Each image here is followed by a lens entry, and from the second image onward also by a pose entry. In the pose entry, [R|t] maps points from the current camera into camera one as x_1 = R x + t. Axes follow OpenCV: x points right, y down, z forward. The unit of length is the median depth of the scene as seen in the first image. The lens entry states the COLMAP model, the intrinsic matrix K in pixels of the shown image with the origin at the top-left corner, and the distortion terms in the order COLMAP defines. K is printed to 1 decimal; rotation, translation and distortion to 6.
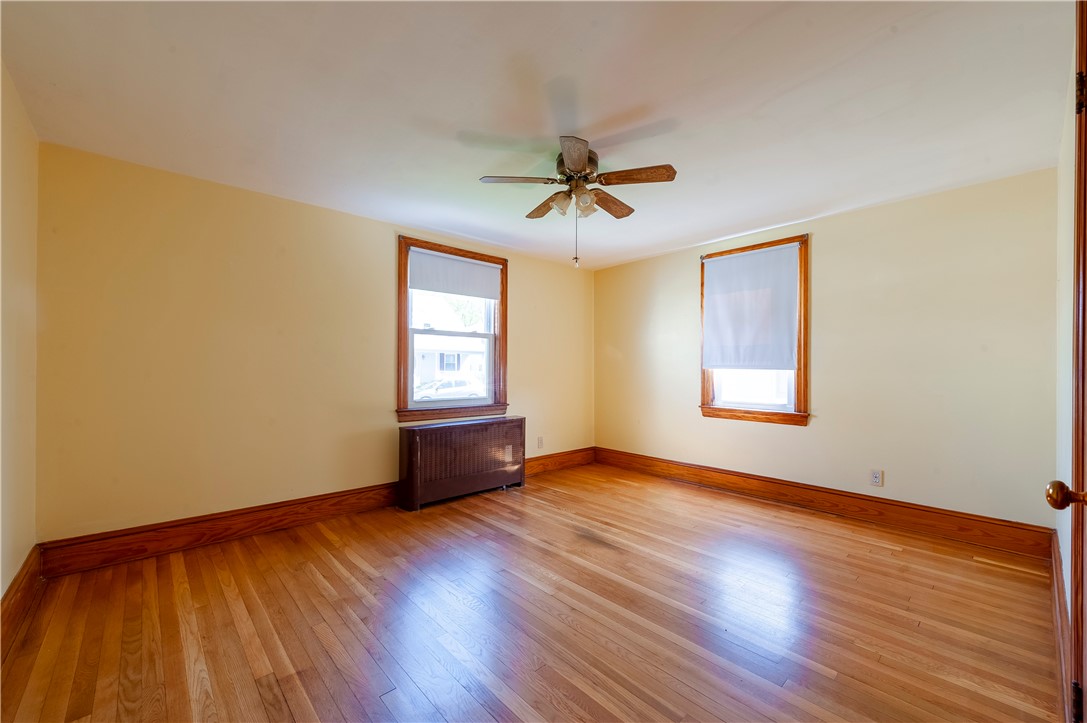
lens RADIAL K [[445.6, 0, 543.5], [0, 445.6, 361.5], [0, 0, 1]] dist [0.019925, -0.000233]
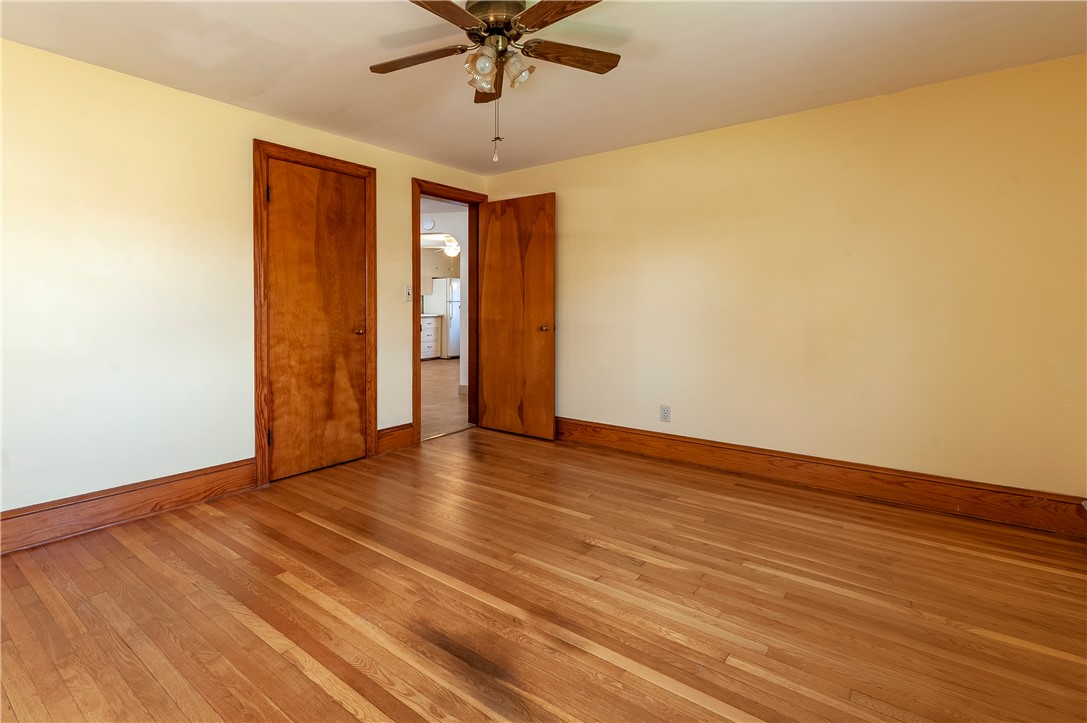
lens RADIAL K [[445.6, 0, 543.5], [0, 445.6, 361.5], [0, 0, 1]] dist [0.019925, -0.000233]
pose [[-0.956246, 0.033463, -0.290644, 0.181734], [-0.001523, 0.992855, 0.119319, 0.027851], [0.292560, 0.114541, -0.949363, 1.543015]]
